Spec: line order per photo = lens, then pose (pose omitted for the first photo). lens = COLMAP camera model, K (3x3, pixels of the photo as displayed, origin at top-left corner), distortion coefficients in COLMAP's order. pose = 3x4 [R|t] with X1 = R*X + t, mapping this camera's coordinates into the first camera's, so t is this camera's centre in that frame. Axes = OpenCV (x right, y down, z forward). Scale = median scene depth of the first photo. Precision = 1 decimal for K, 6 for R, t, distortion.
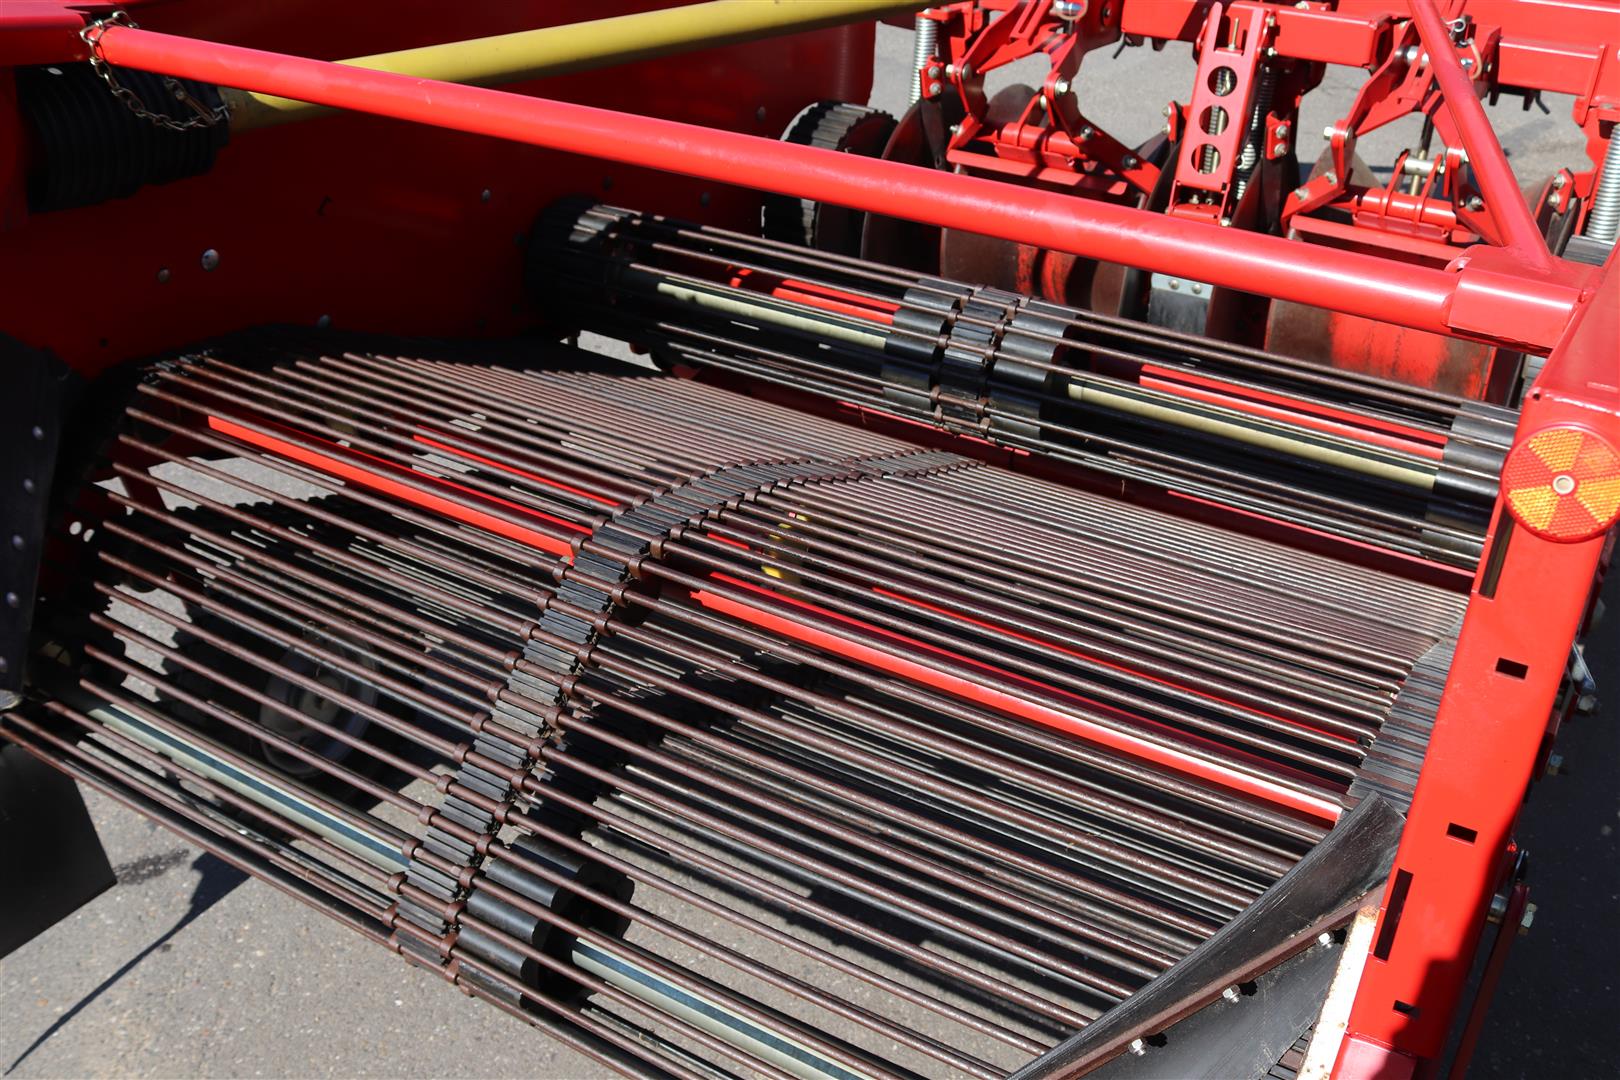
lens RADIAL K [[1556.6, 0, 810.0], [0, 1556.6, 540.0], [0, 0, 1]] dist [-0.150752, 0.173641]
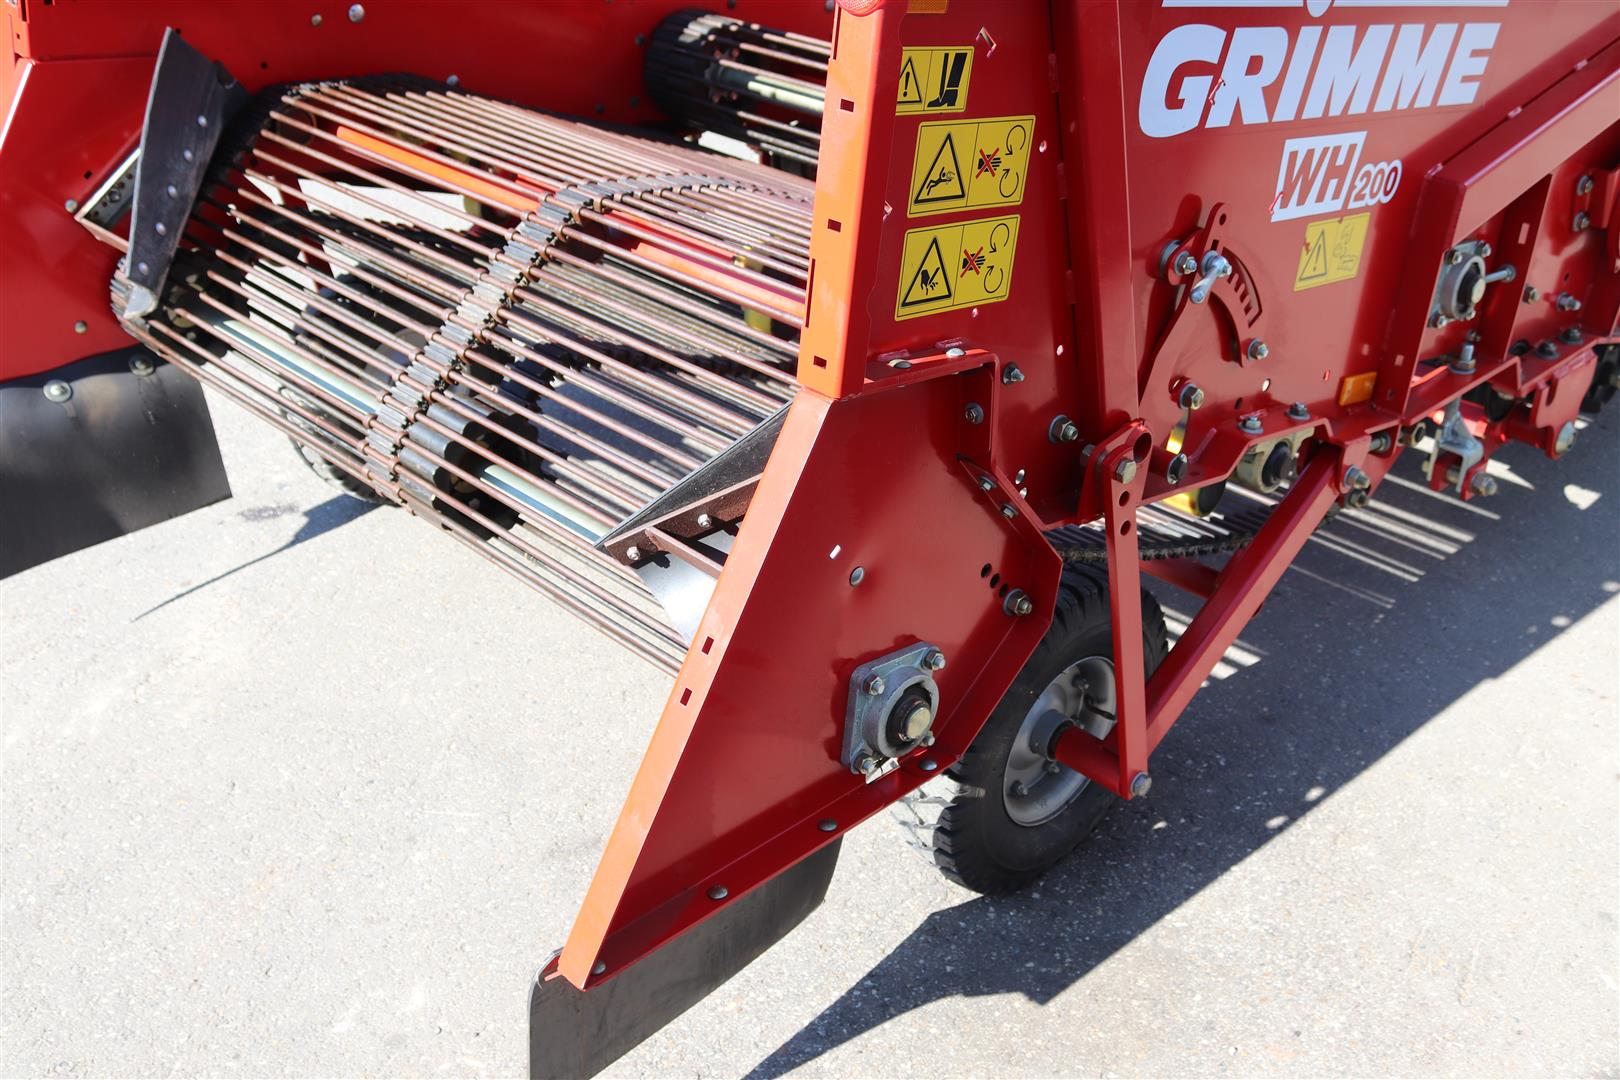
lens RADIAL K [[1707.8, 0, 810.0], [0, 1707.8, 540.0], [0, 0, 1]] dist [-0.093283, 0.048471]
pose [[0.970352, 0.110752, -0.214827, 0.304470], [-0.111580, 0.993721, 0.008306, 0.187505], [0.214398, 0.015911, 0.976617, -0.263337]]
